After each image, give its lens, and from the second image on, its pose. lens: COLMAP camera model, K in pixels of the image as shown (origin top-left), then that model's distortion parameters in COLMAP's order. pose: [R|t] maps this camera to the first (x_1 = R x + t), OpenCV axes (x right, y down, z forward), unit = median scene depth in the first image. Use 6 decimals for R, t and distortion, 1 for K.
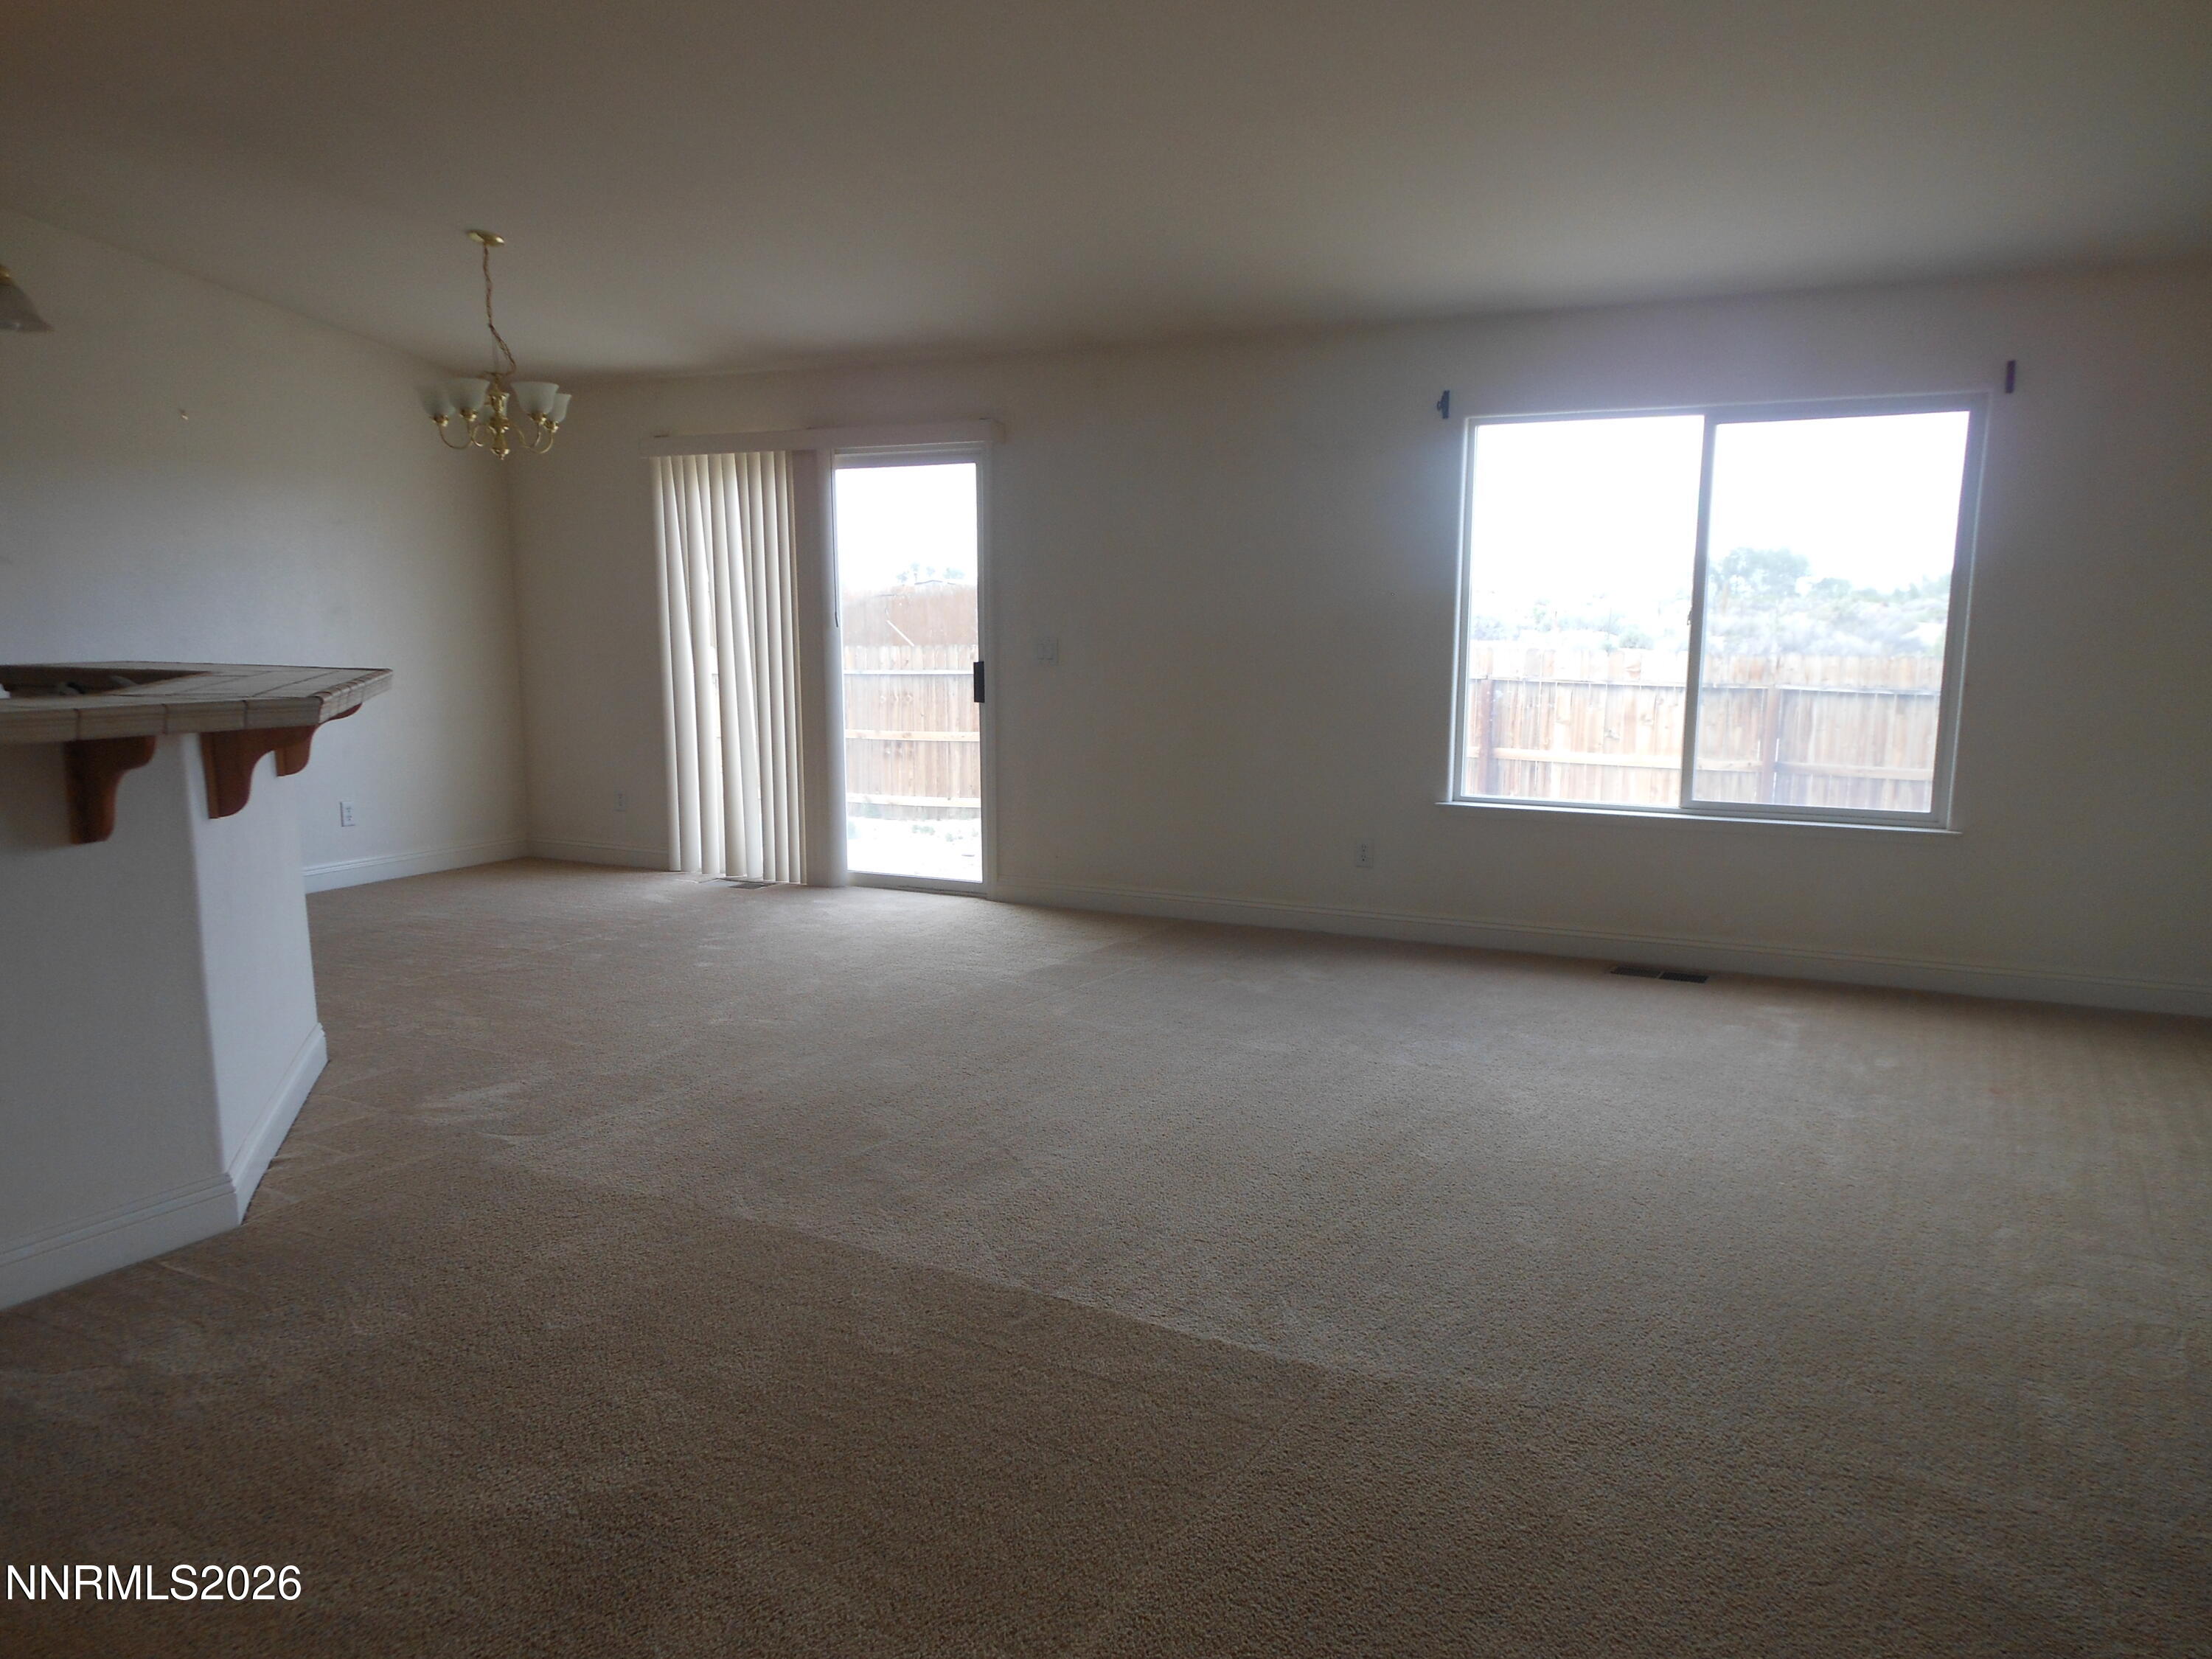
lens RADIAL K [[1626.9, 0, 1112.2], [0, 1626.9, 897.5], [0, 0, 1]] dist [0.004645, -0.001224]
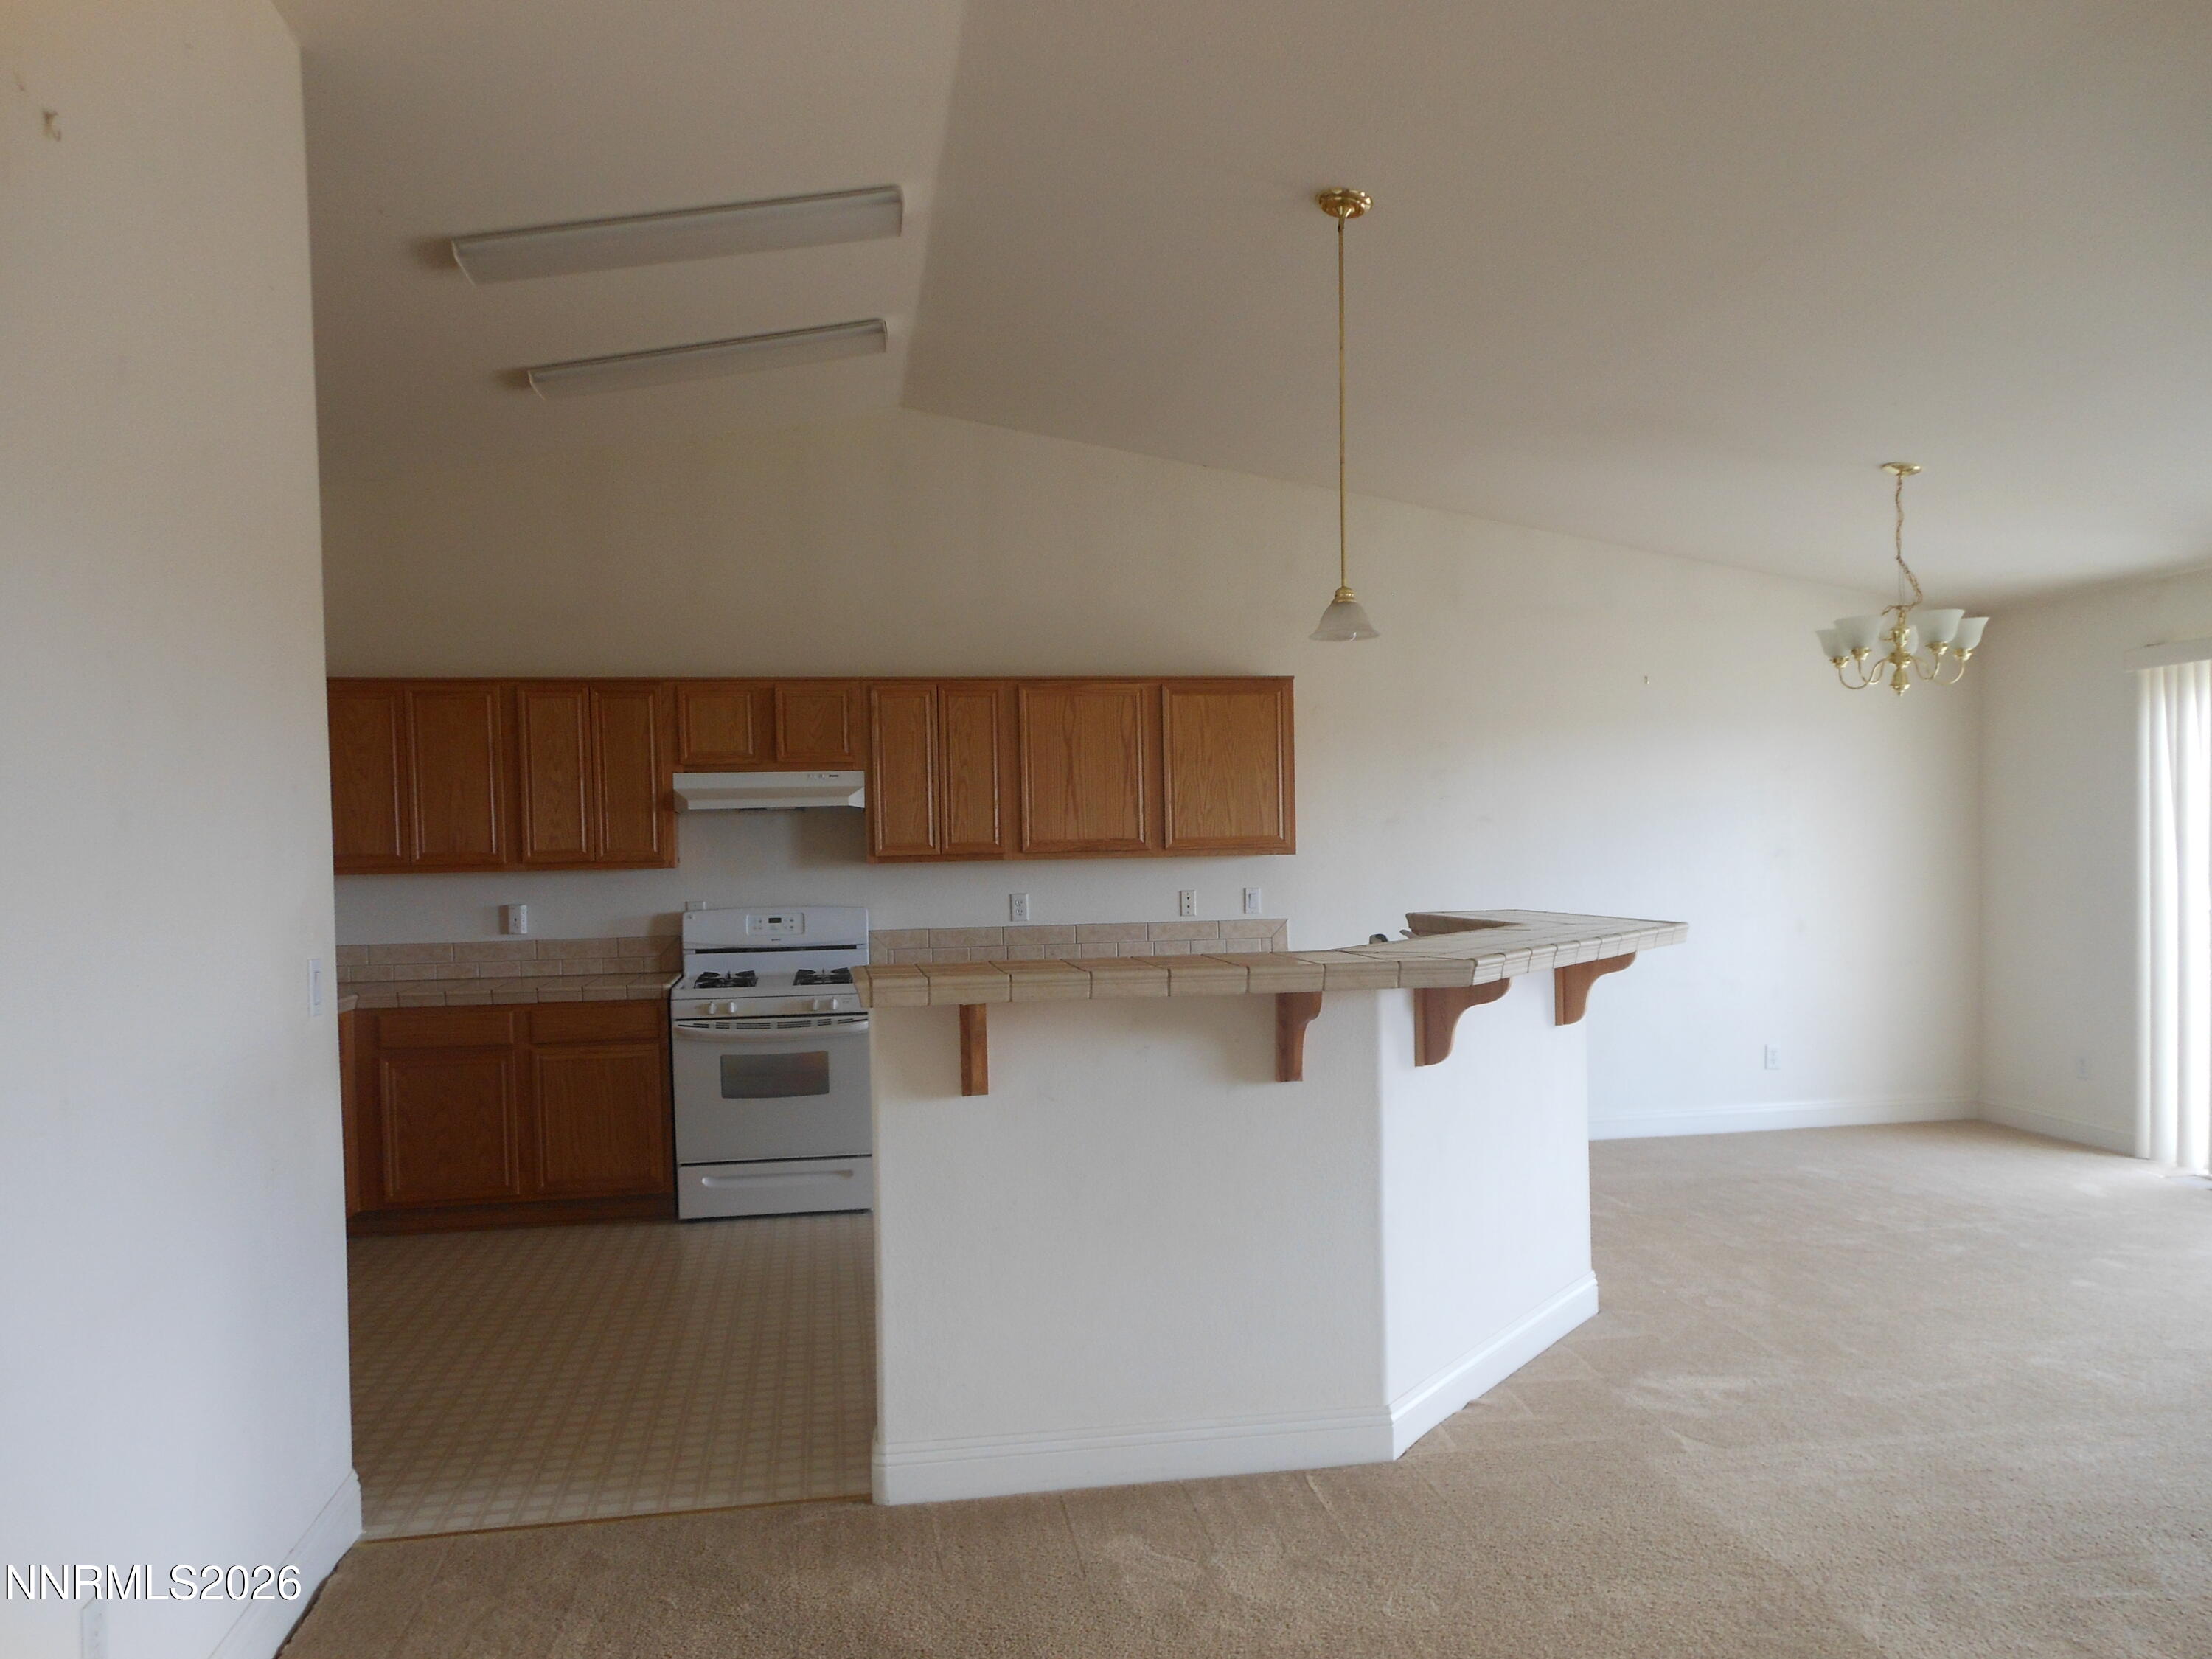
lens RADIAL K [[1617.1, 0, 1105.3], [0, 1617.1, 927.1], [0, 0, 1]] dist [0.005160, 0.038257]
pose [[0.613681, 0.016005, -0.789392, 0.119544], [-0.113134, 0.991260, -0.067853, -0.033018], [0.781406, 0.130947, 0.610129, 0.135341]]
